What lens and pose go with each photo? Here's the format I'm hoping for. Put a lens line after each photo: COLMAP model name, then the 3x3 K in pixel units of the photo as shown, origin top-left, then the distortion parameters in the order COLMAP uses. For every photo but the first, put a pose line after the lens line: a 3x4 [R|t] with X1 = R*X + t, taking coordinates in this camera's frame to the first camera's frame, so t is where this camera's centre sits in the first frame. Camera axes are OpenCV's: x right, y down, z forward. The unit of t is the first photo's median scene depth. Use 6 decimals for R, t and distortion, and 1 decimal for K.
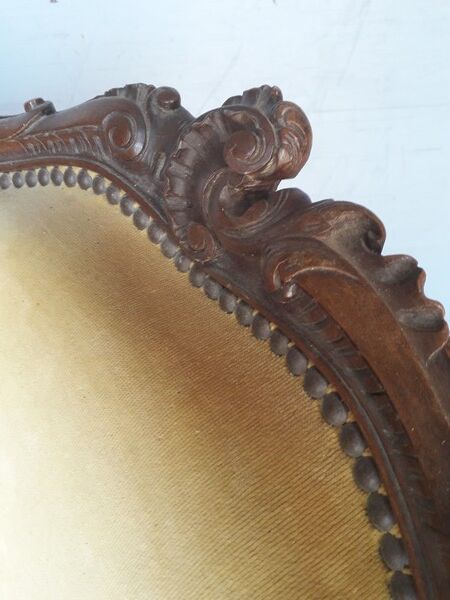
lens RADIAL K [[506.9, 0, 226.1], [0, 506.9, 302.1], [0, 0, 1]] dist [0.020284, -0.043201]
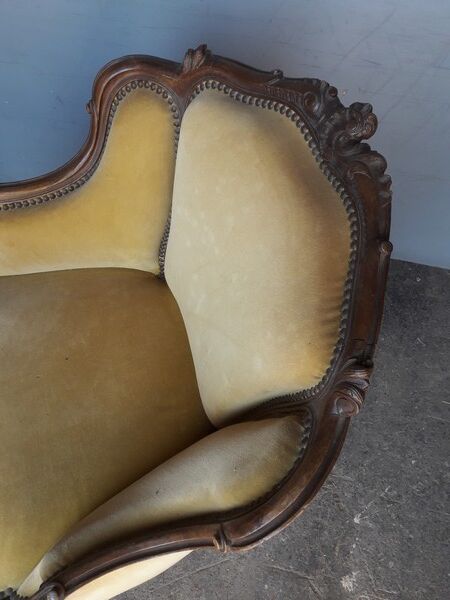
lens RADIAL K [[506.9, 0, 223.2], [0, 506.9, 314.0], [0, 0, 1]] dist [0.020284, -0.043201]
pose [[0.946552, 0.298072, -0.123257, 0.009792], [-0.259349, 0.930518, 0.258600, 0.133744], [0.191774, -0.212812, 0.958089, -2.019717]]
